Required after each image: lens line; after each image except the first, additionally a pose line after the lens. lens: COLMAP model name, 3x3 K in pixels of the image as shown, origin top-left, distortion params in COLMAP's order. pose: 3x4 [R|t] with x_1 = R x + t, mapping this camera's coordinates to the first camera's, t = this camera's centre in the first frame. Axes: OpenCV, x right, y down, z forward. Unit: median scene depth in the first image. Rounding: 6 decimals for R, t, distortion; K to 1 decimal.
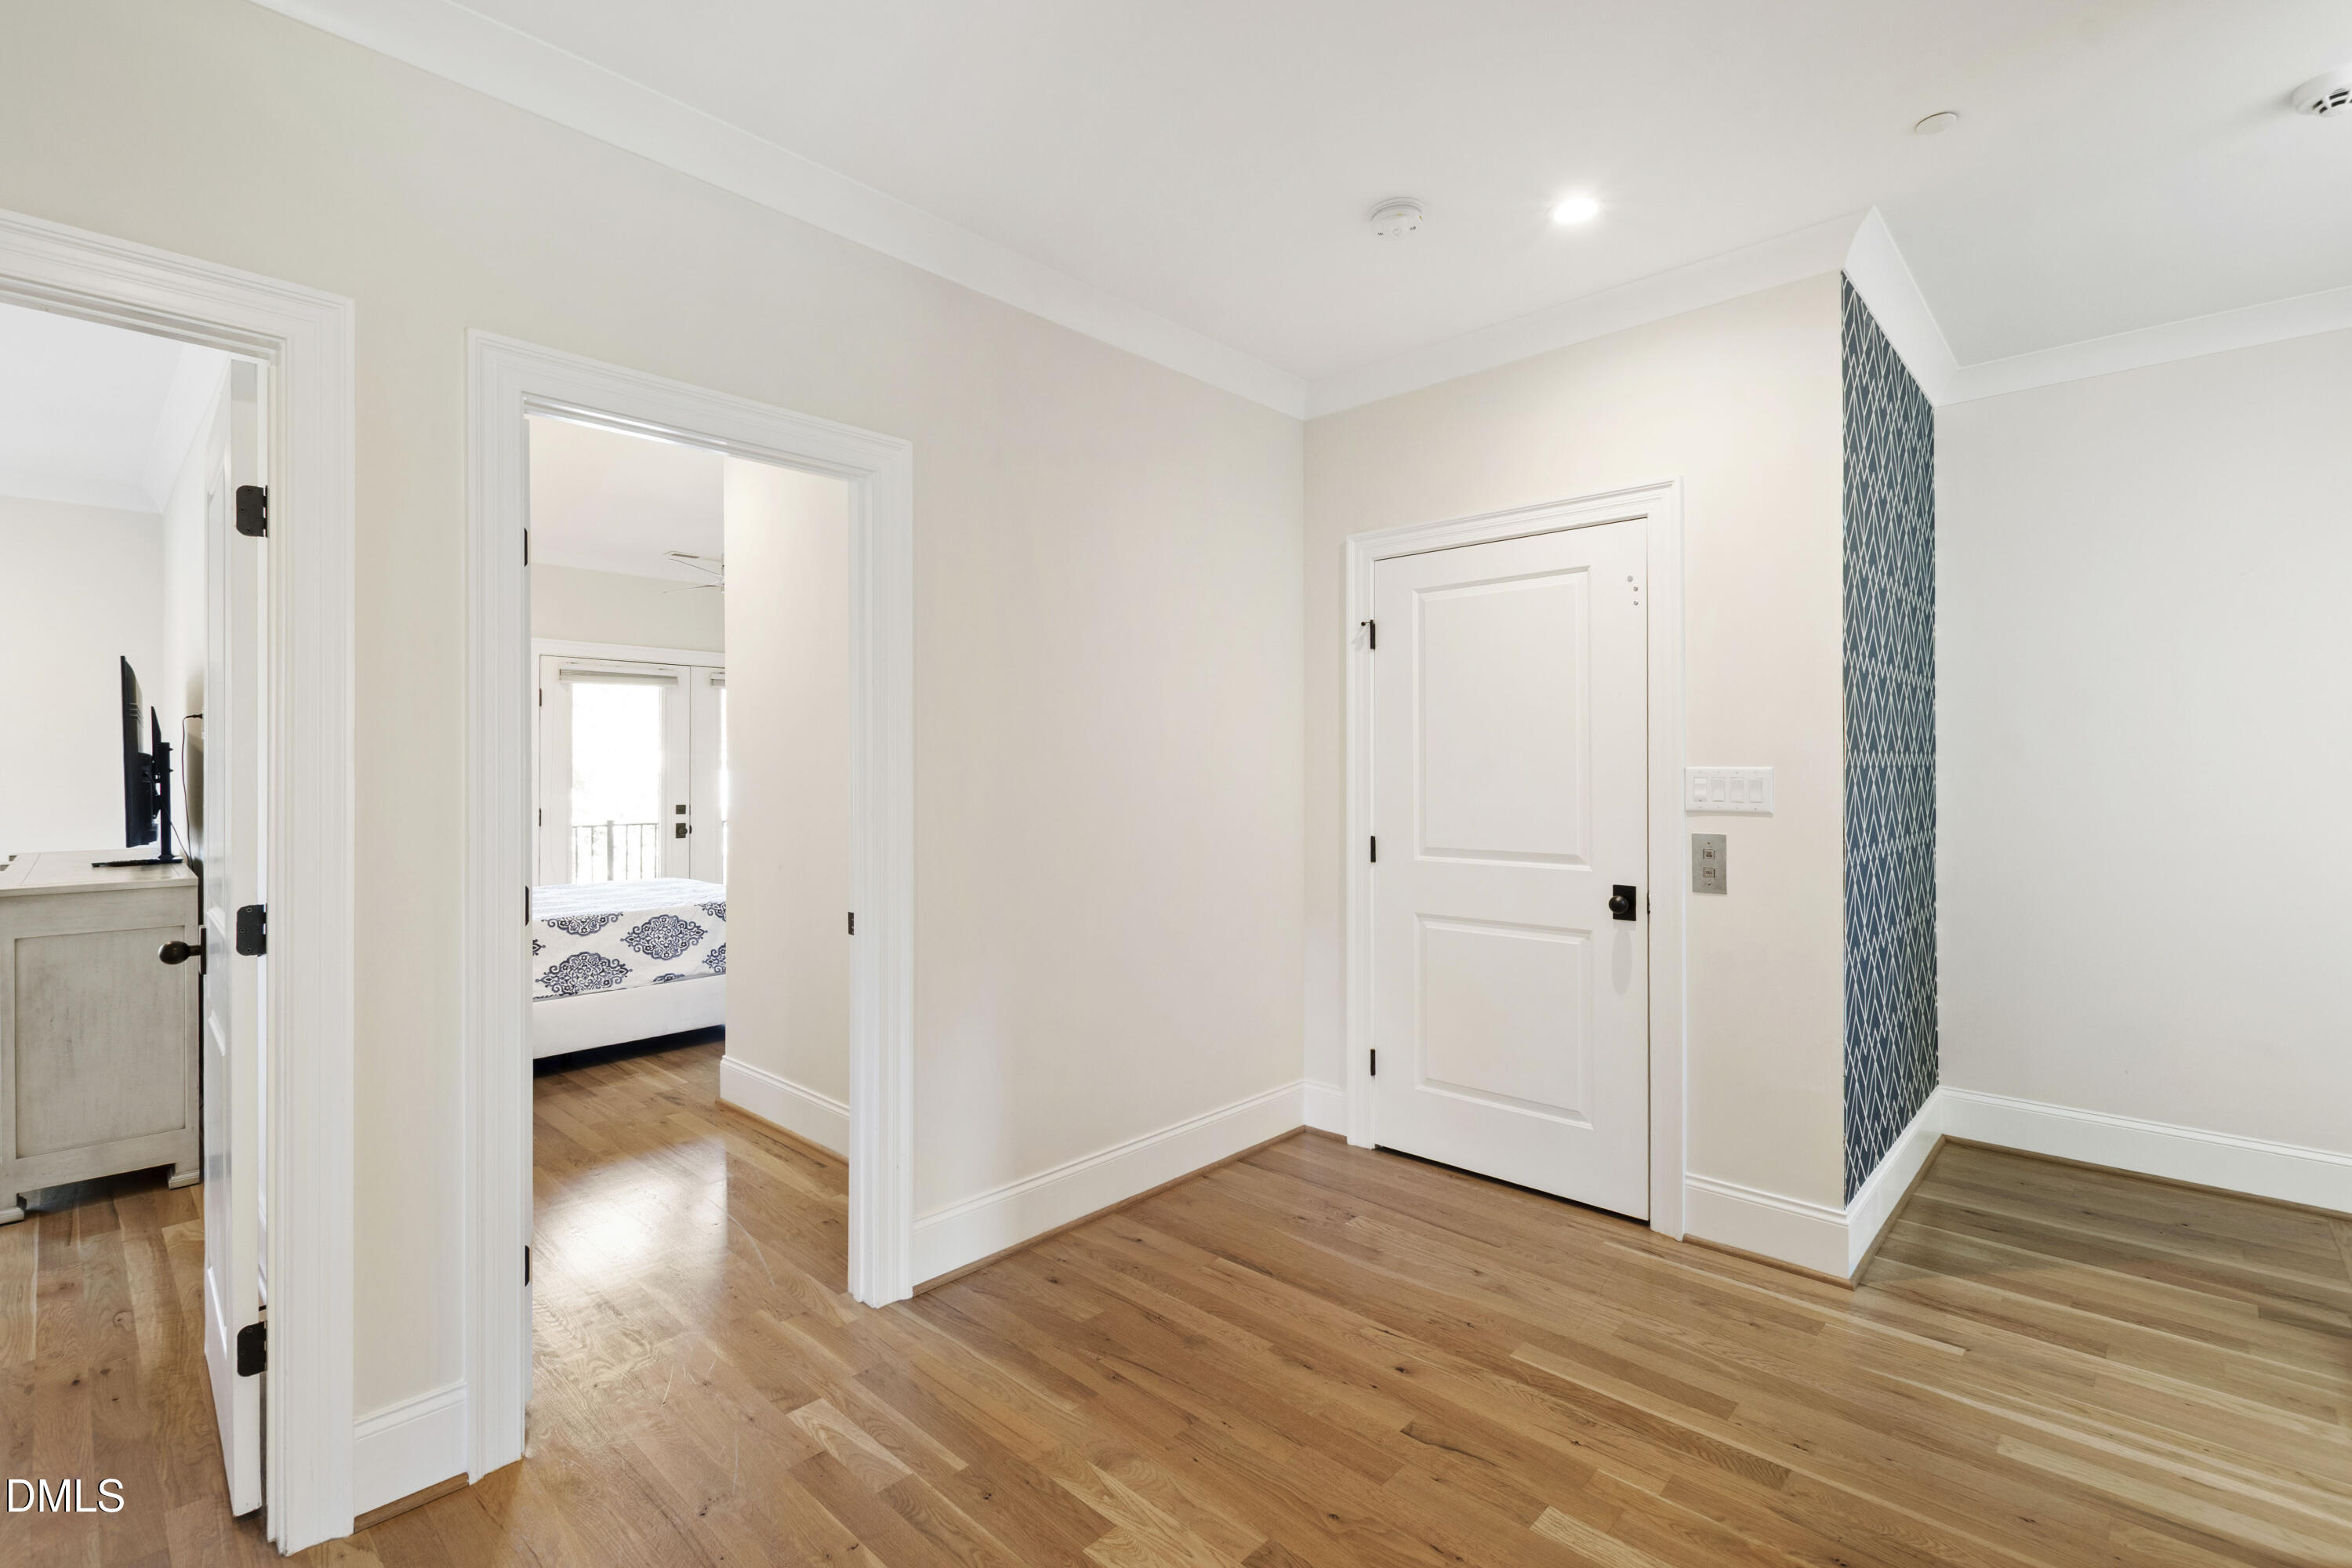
lens RADIAL K [[1066.1, 0, 1177.1], [0, 1066.1, 767.1], [0, 0, 1]] dist [0.001486, -0.000209]
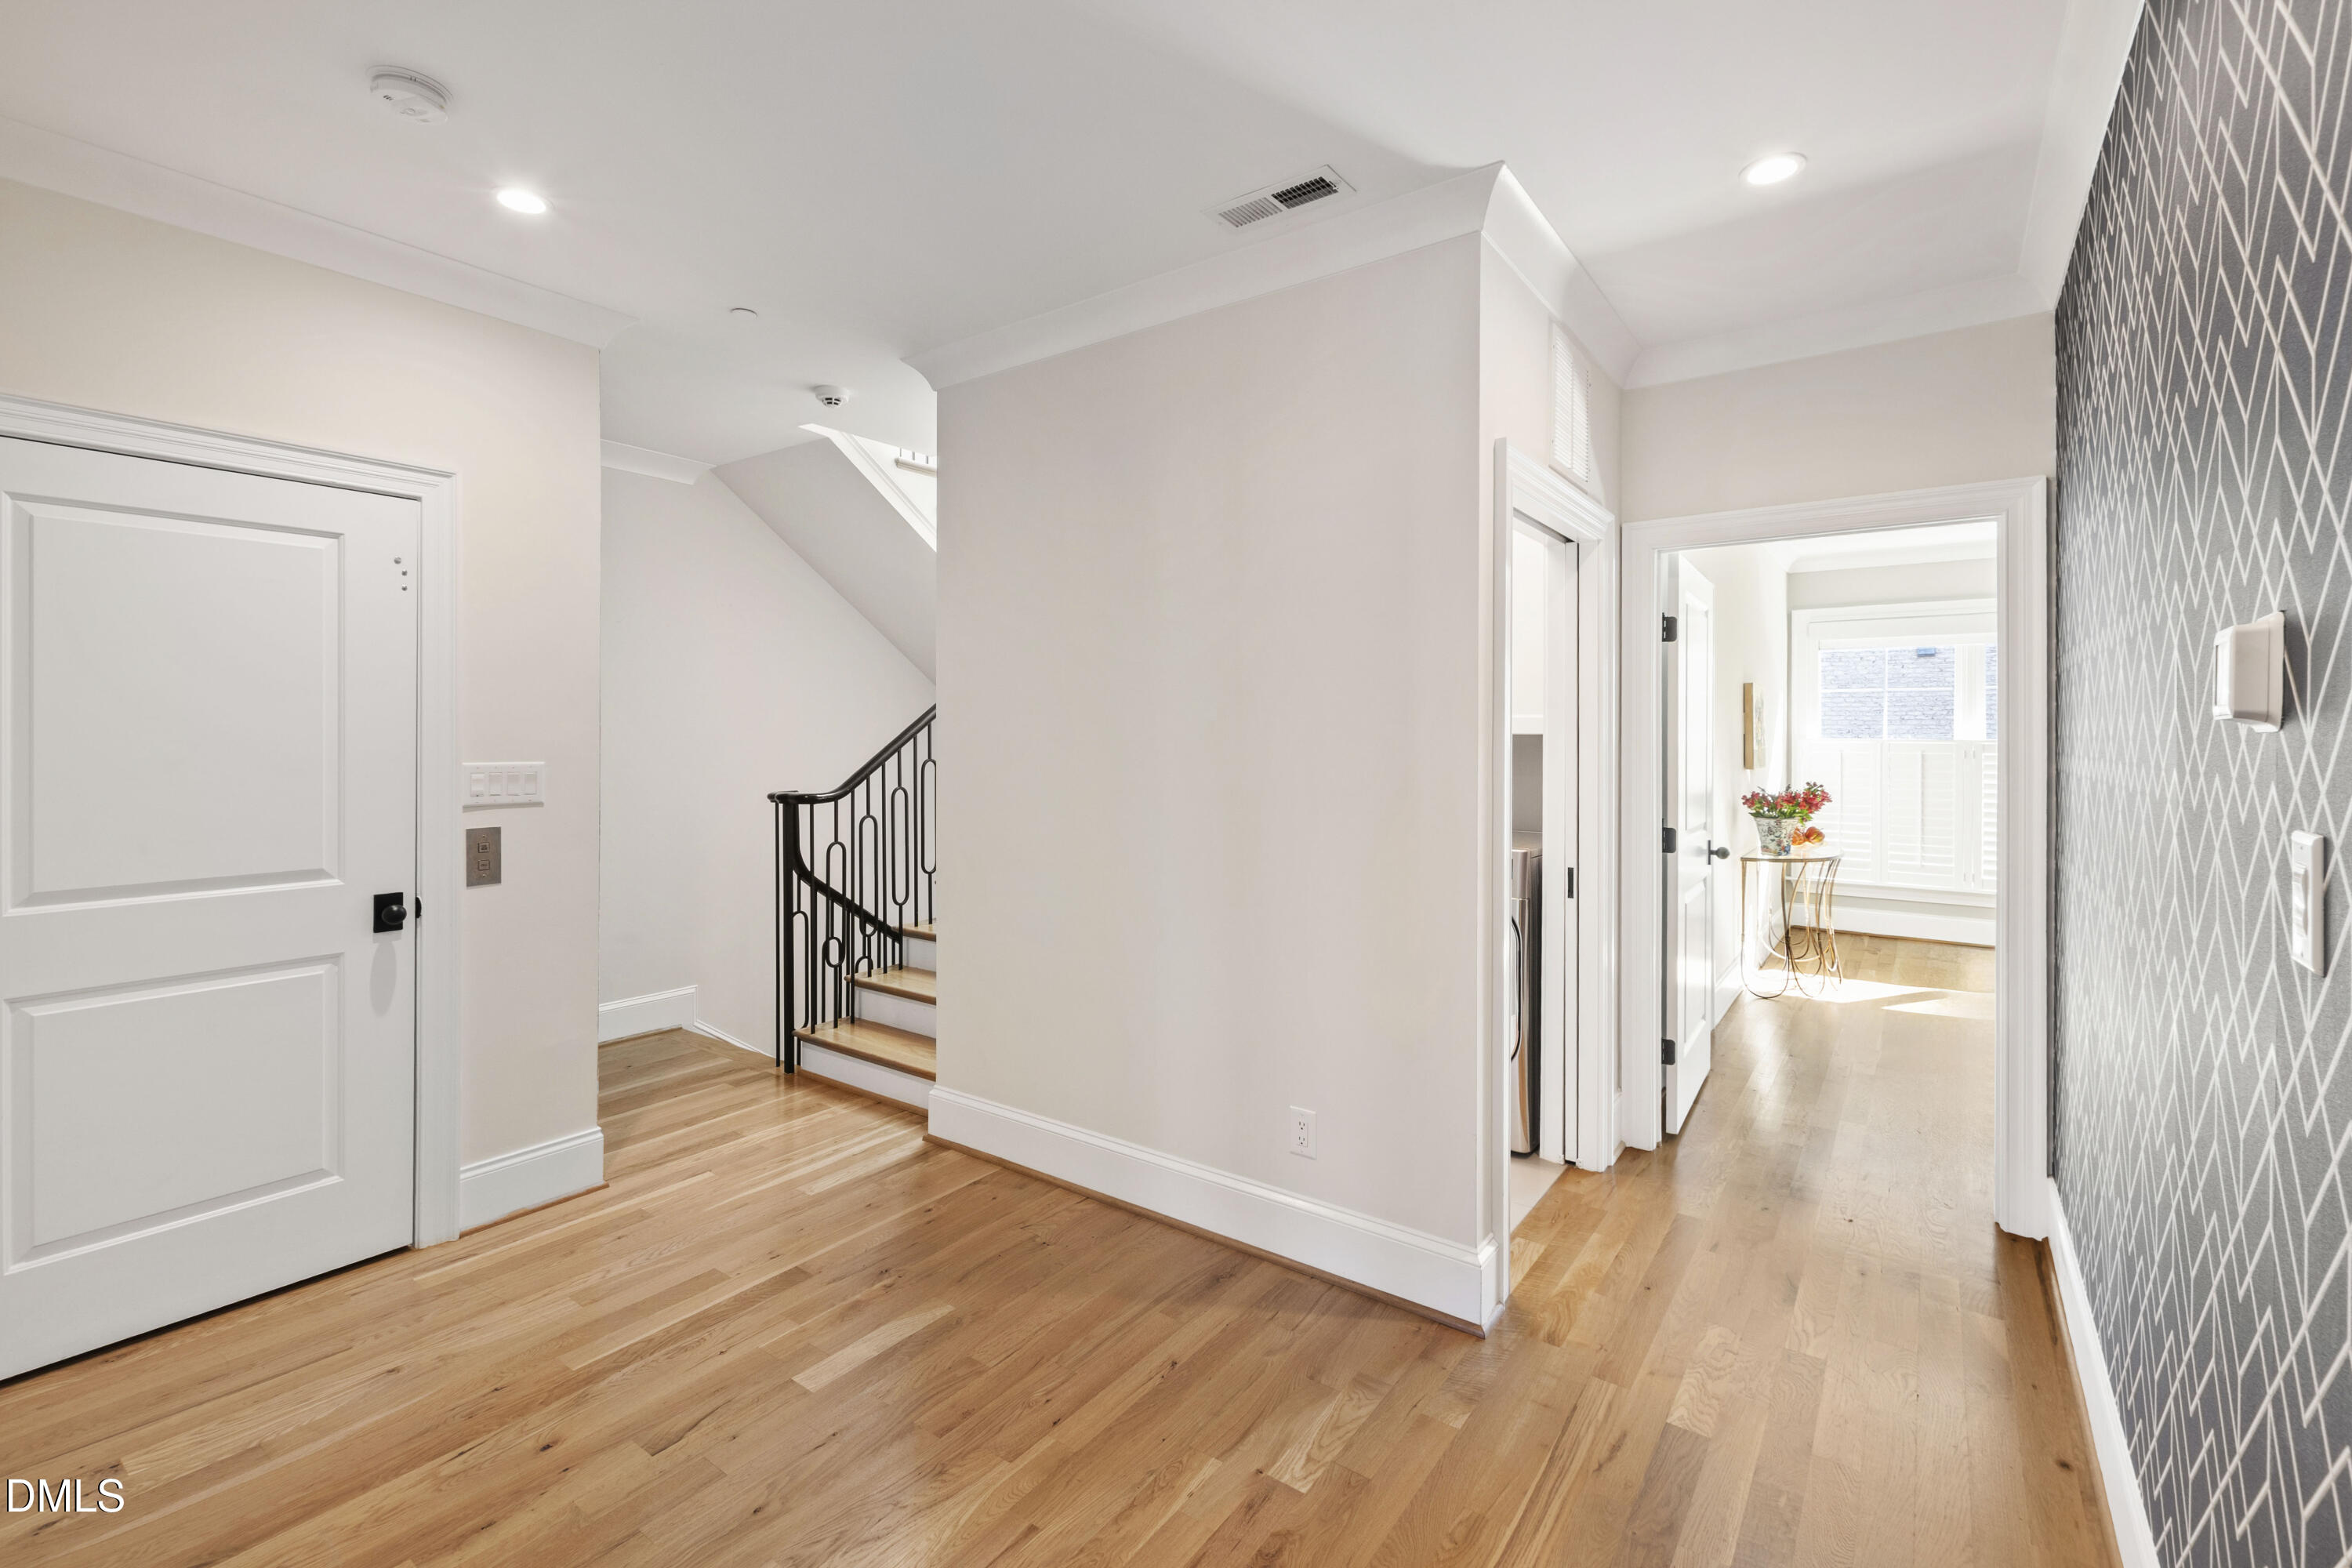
lens RADIAL K [[1007.9, 0, 1166.2], [0, 1007.9, 735.5], [0, 0, 1]] dist [0.000468, -0.000029]
pose [[-0.114889, 0.000348, 0.993378, -0.603266], [-0.003889, 0.999992, -0.000800, -0.031111], [-0.993371, -0.003955, -0.114887, 0.506126]]
